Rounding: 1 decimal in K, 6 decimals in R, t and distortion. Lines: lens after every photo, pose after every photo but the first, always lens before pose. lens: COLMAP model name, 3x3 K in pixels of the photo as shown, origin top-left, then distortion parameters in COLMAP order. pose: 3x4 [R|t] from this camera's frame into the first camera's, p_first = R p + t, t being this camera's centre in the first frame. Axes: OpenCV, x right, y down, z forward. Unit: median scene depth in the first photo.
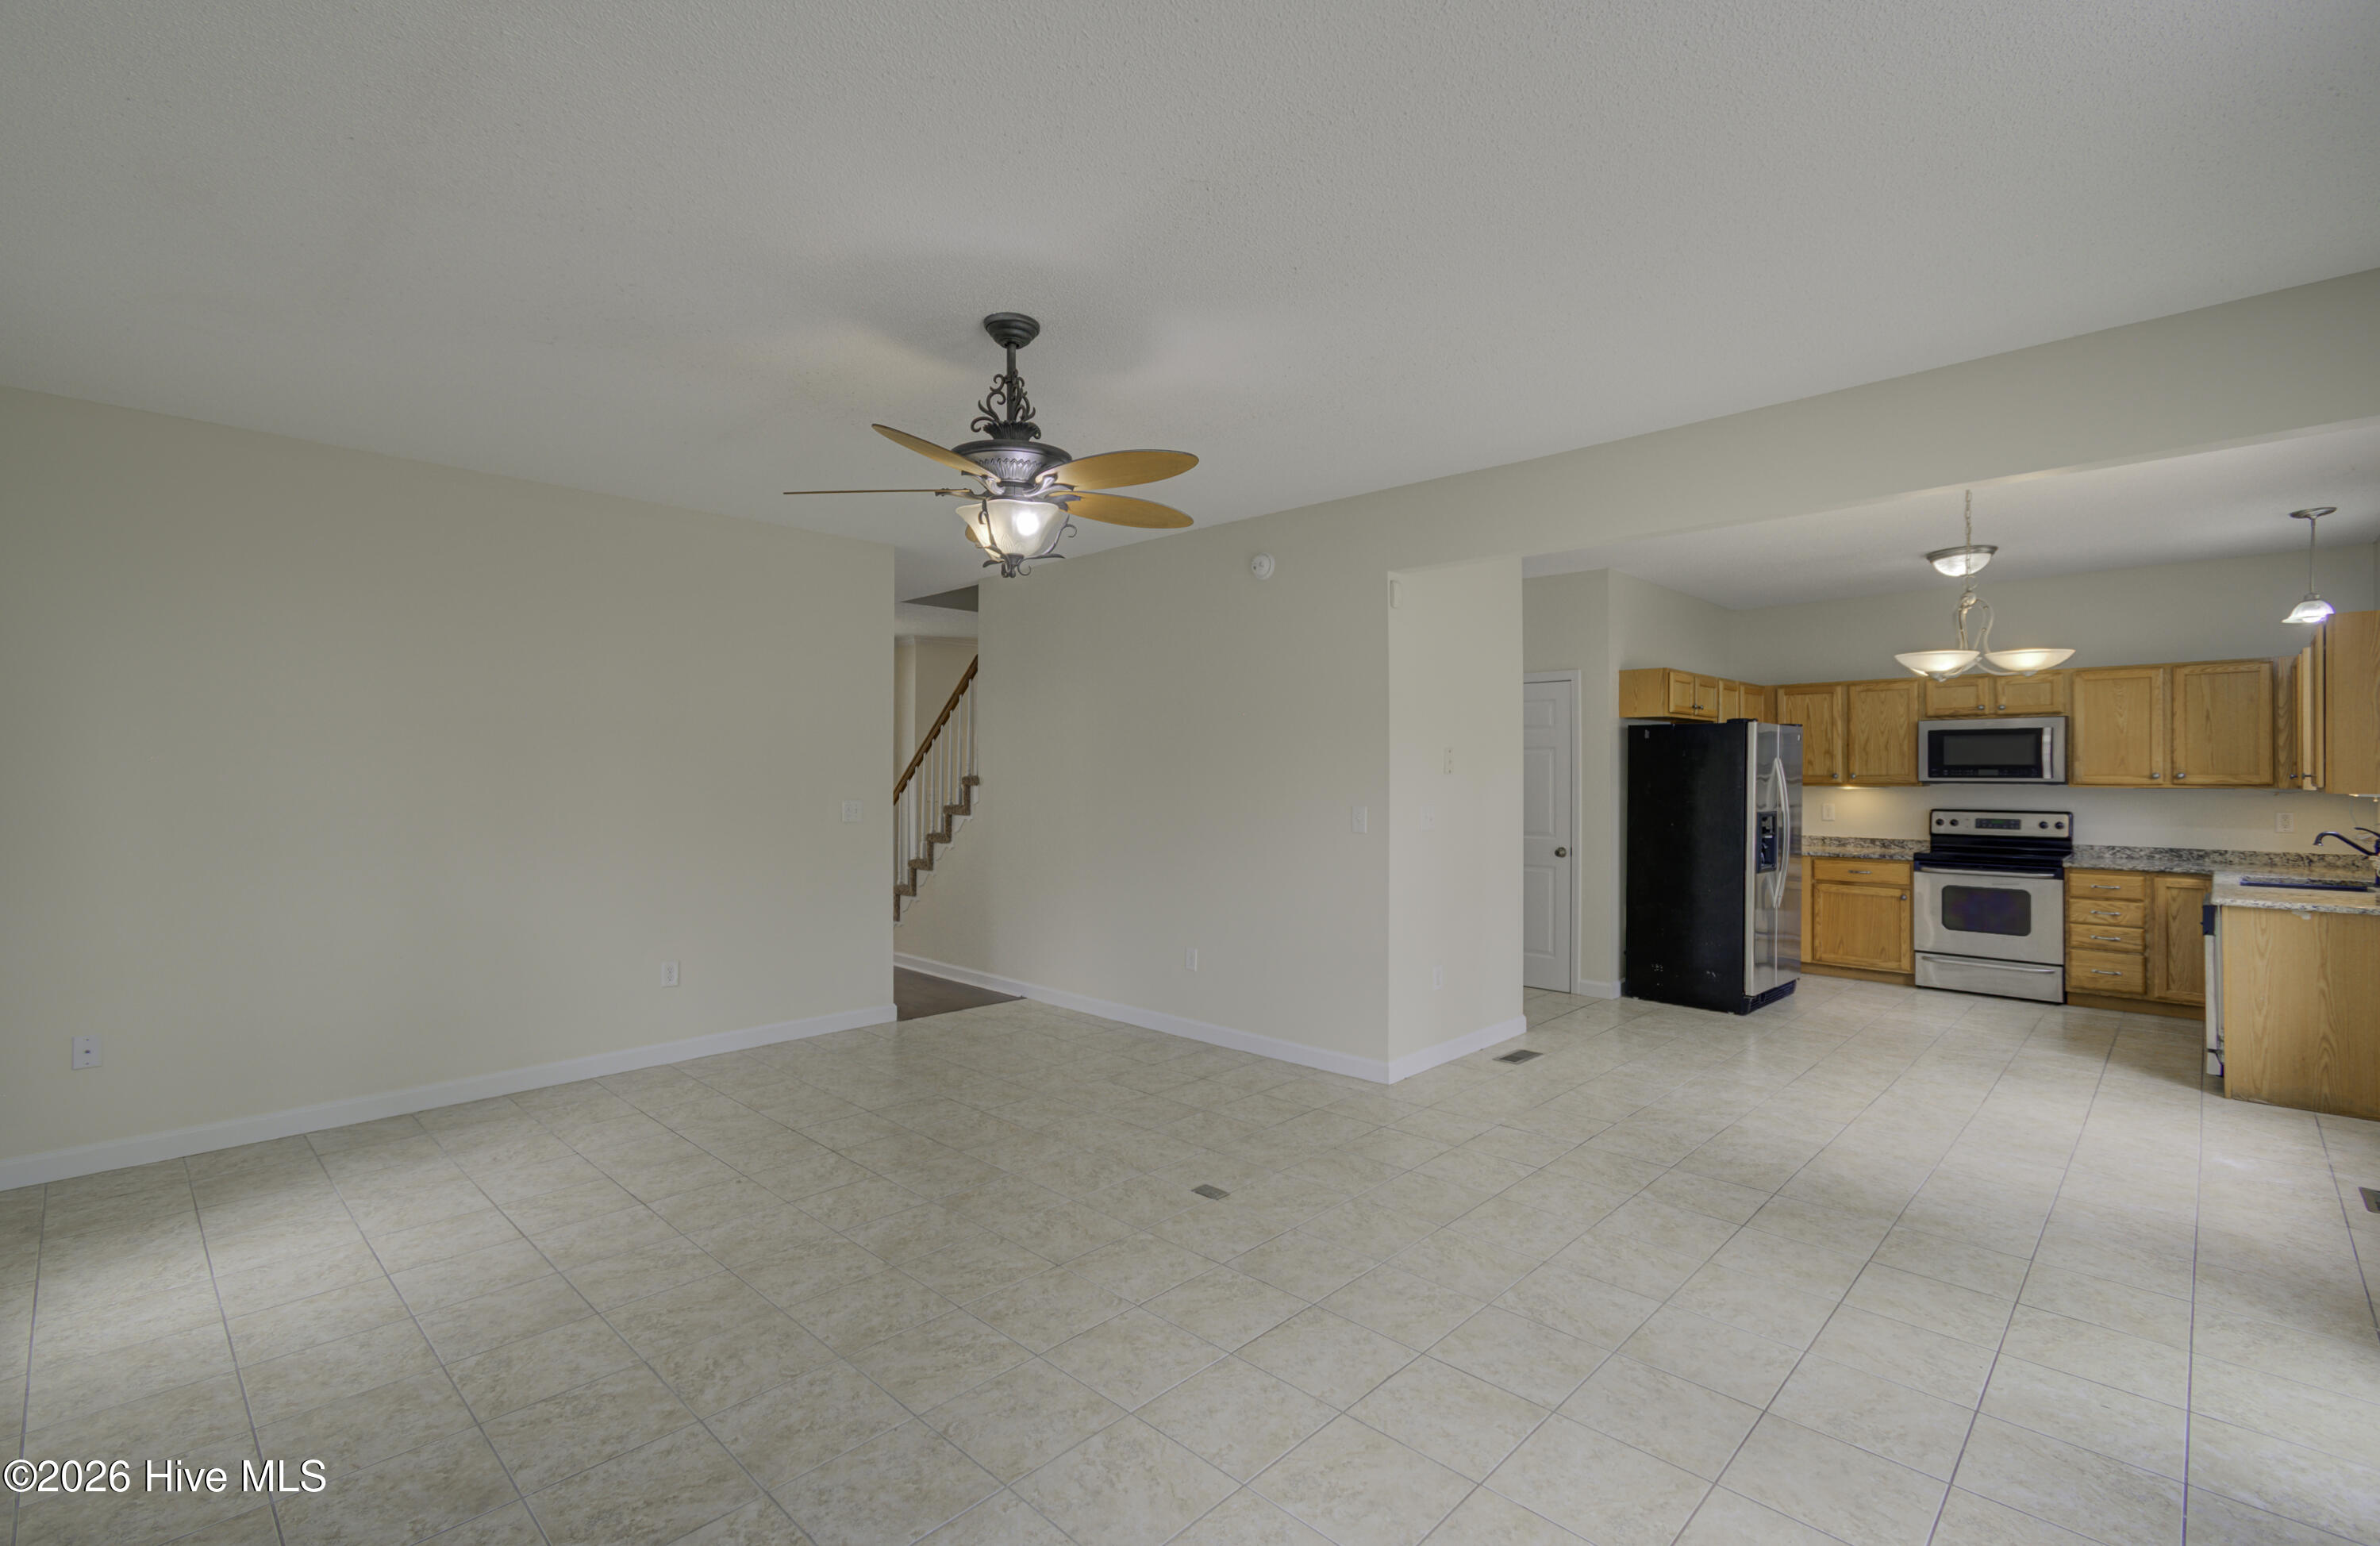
lens RADIAL K [[1055.4, 0, 1181.0], [0, 1055.4, 770.3], [0, 0, 1]] dist [0.003586, 0.006147]
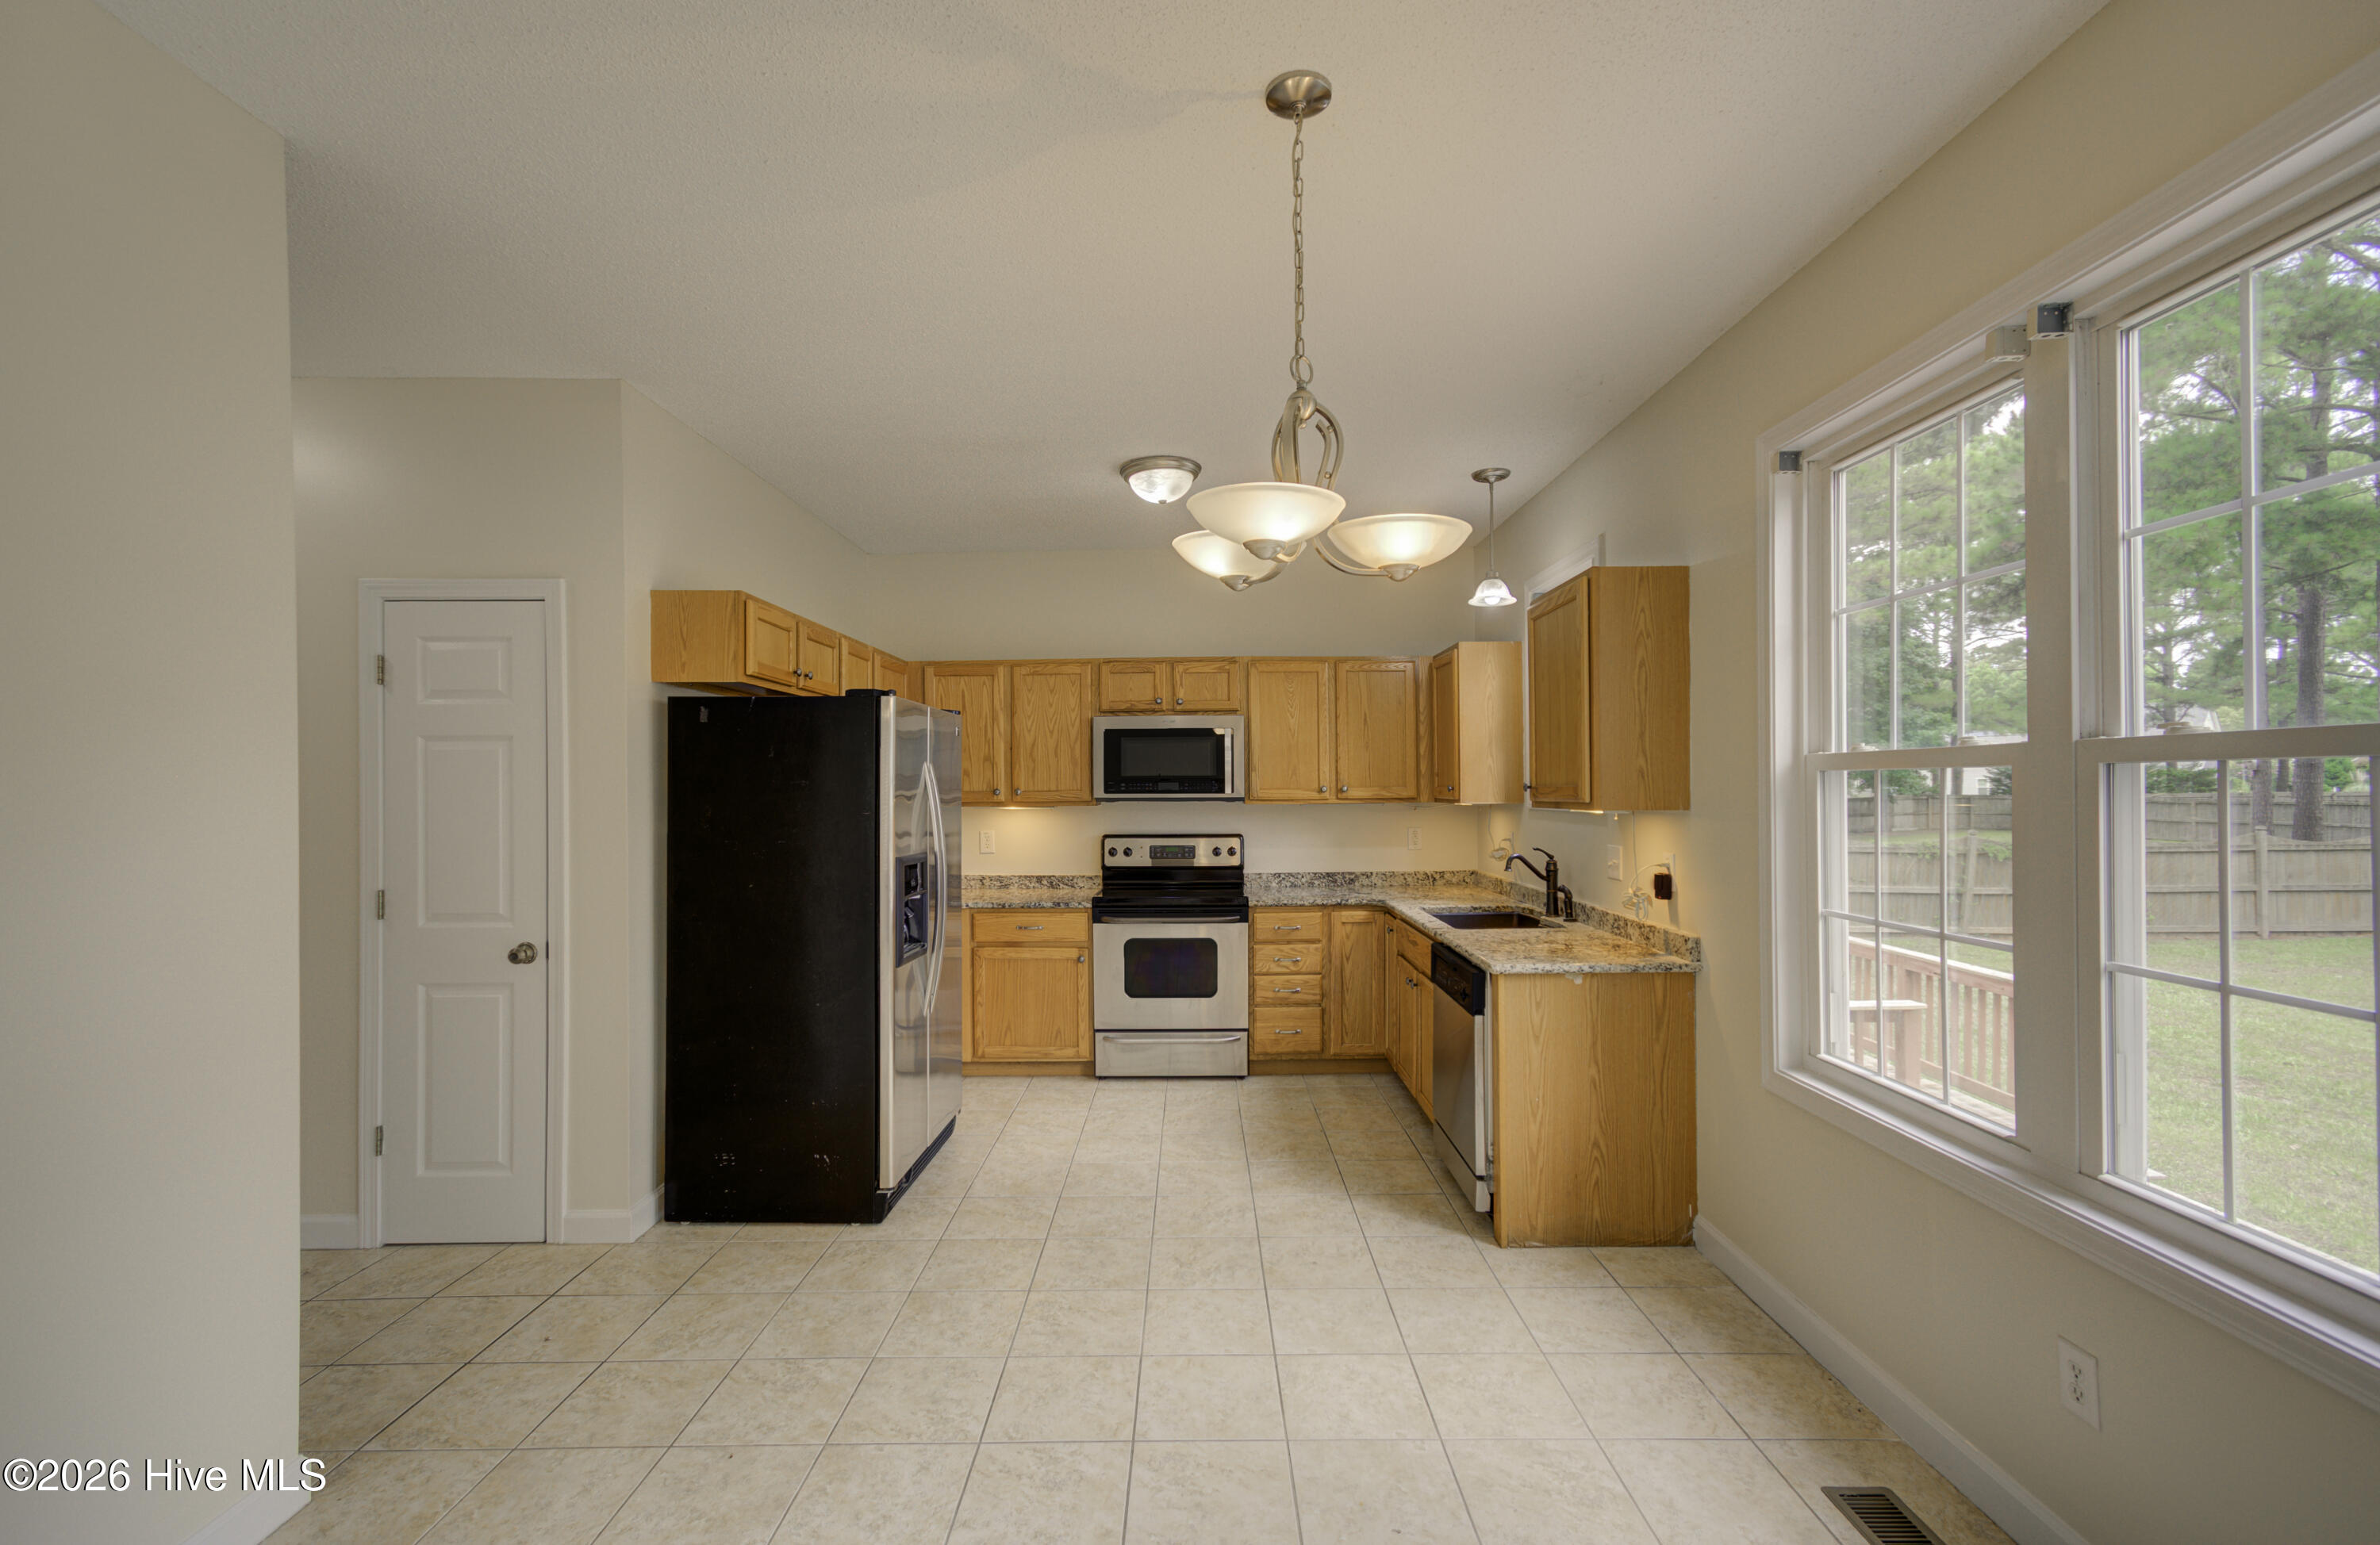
lens RADIAL K [[1055.3, 0, 1203.7], [0, 1055.3, 804.3], [0, 0, 1]] dist [0.003586, 0.006147]
pose [[0.715040, -0.014202, 0.698939, 0.255343], [0.005352, 0.999876, 0.014841, 0.003779], [-0.699063, -0.006872, 0.715027, 0.457304]]
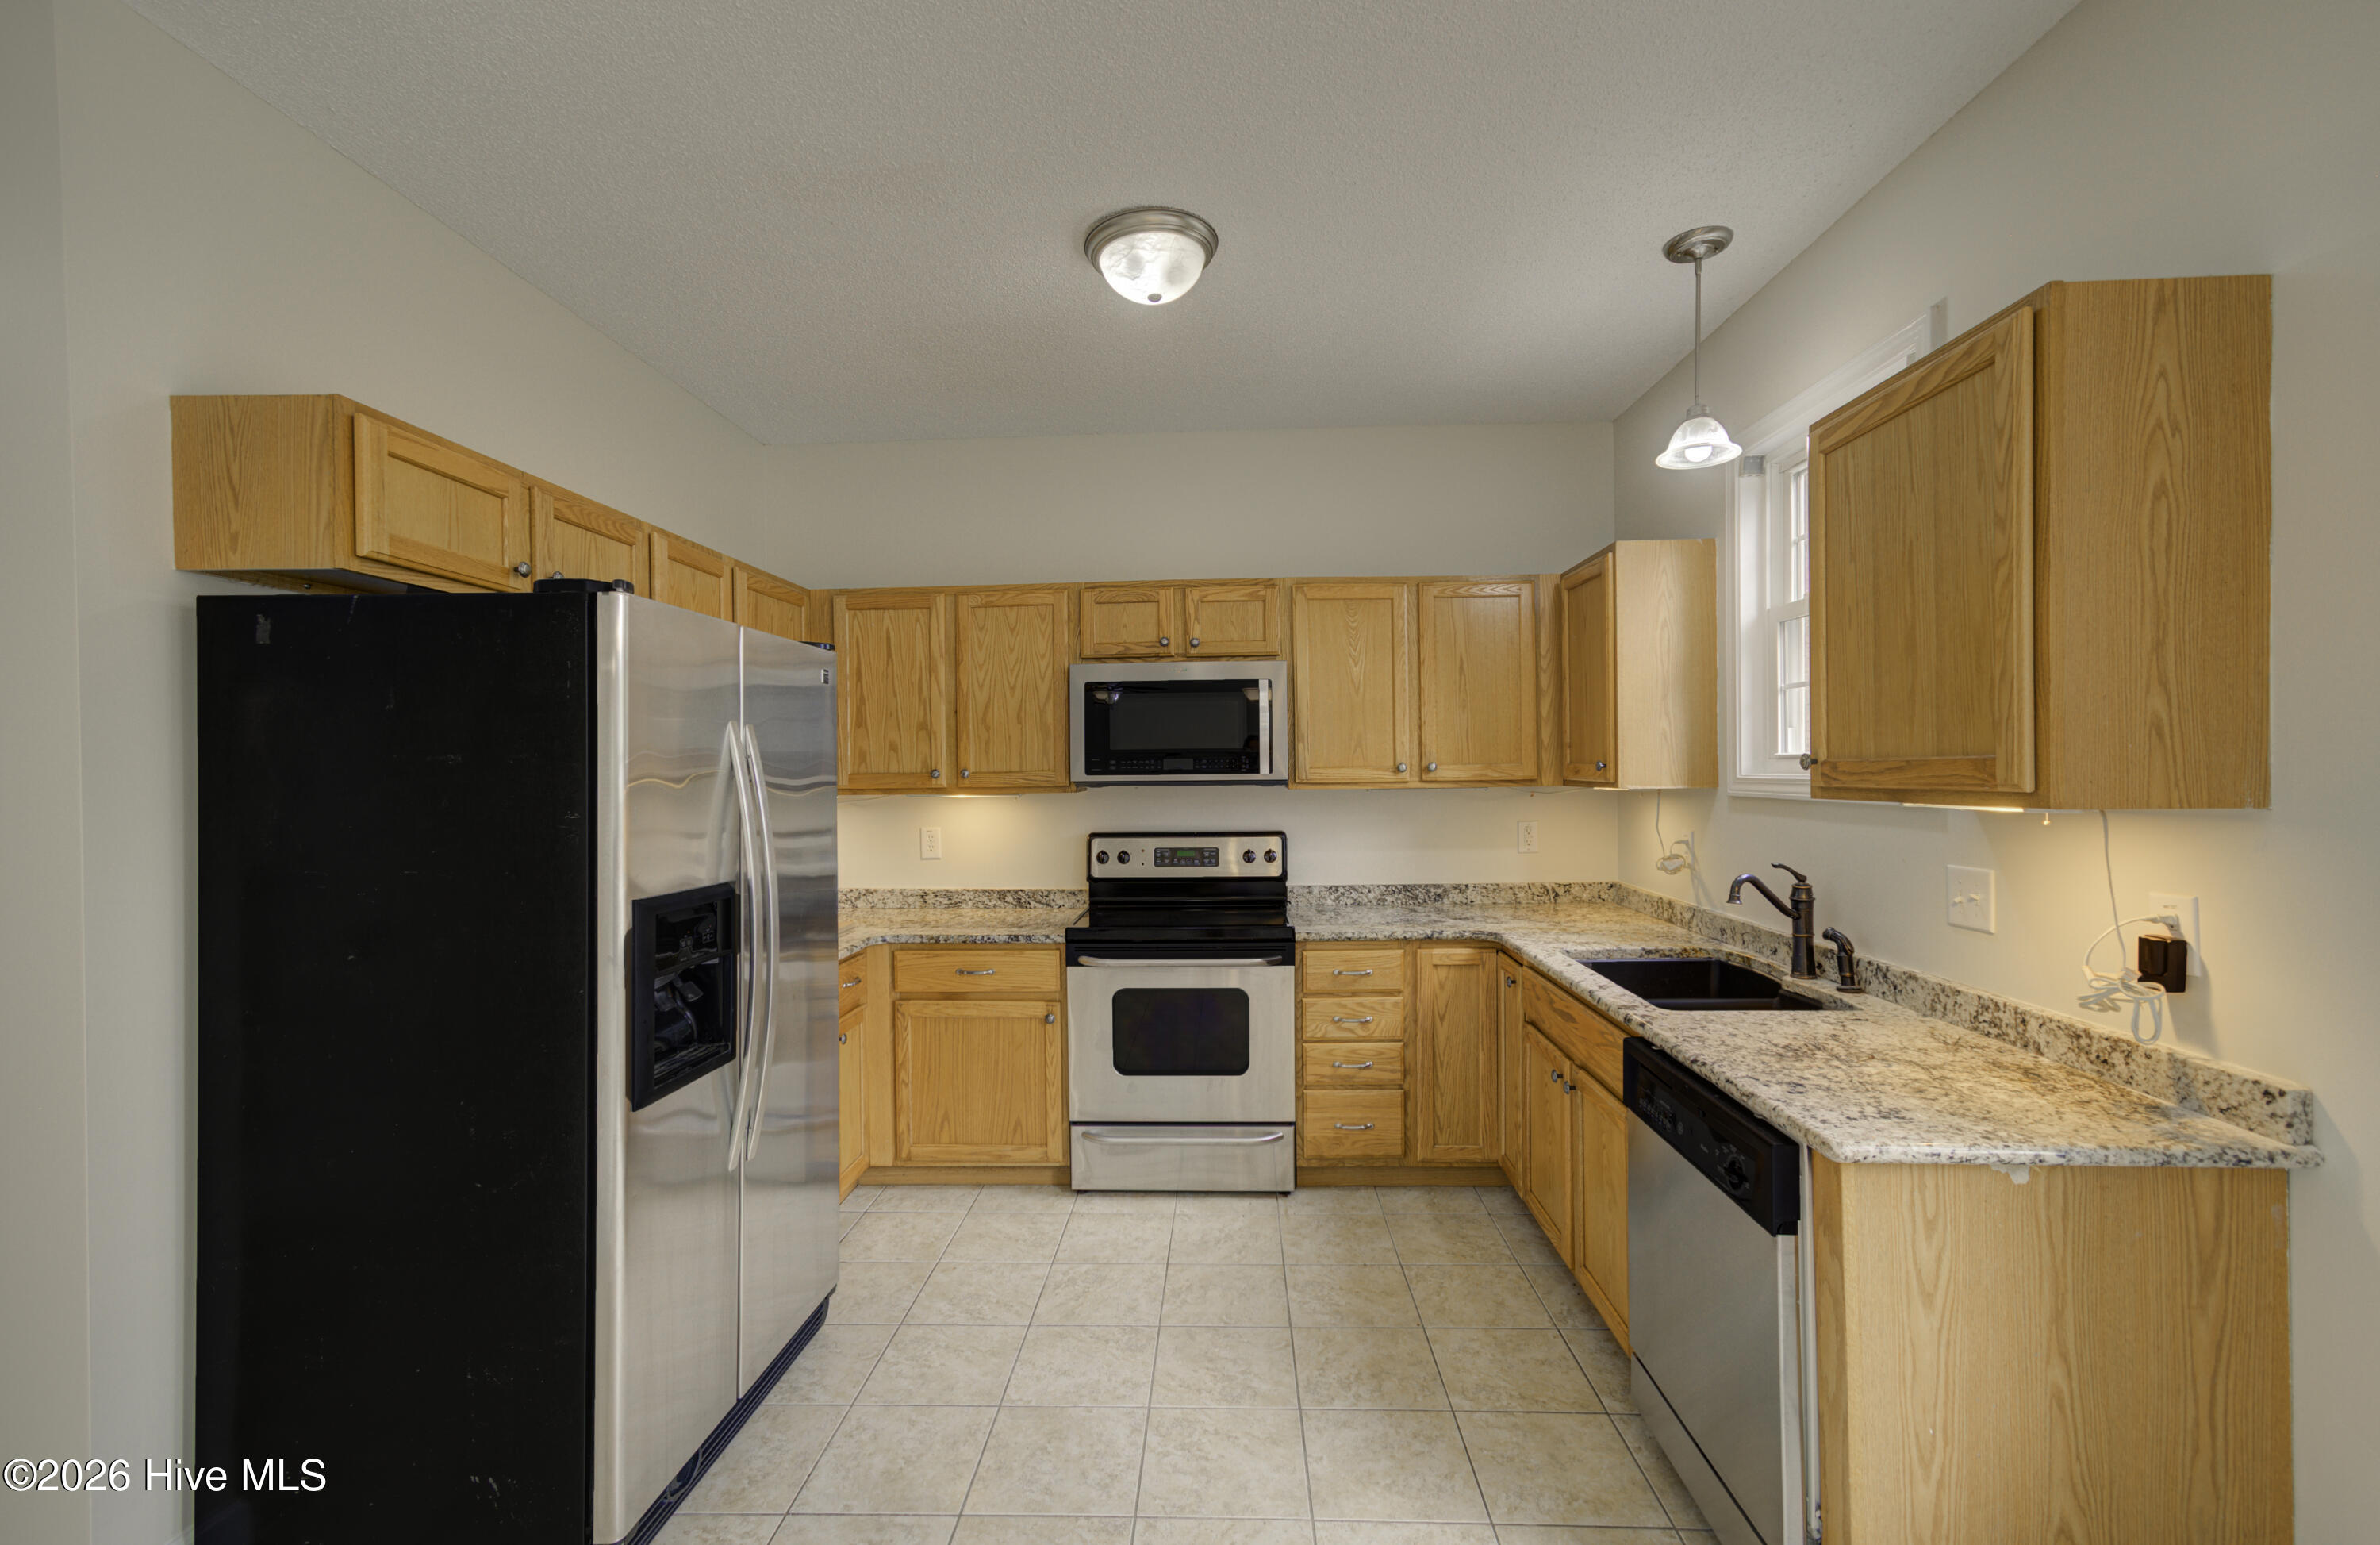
lens RADIAL K [[1055.5, 0, 1188.7], [0, 1055.5, 784.3], [0, 0, 1]] dist [0.003586, 0.006147]
pose [[0.748052, -0.017258, 0.663416, 0.437028], [0.009847, 0.999840, 0.014907, 0.004138], [-0.663567, -0.004619, 0.748102, 0.634566]]
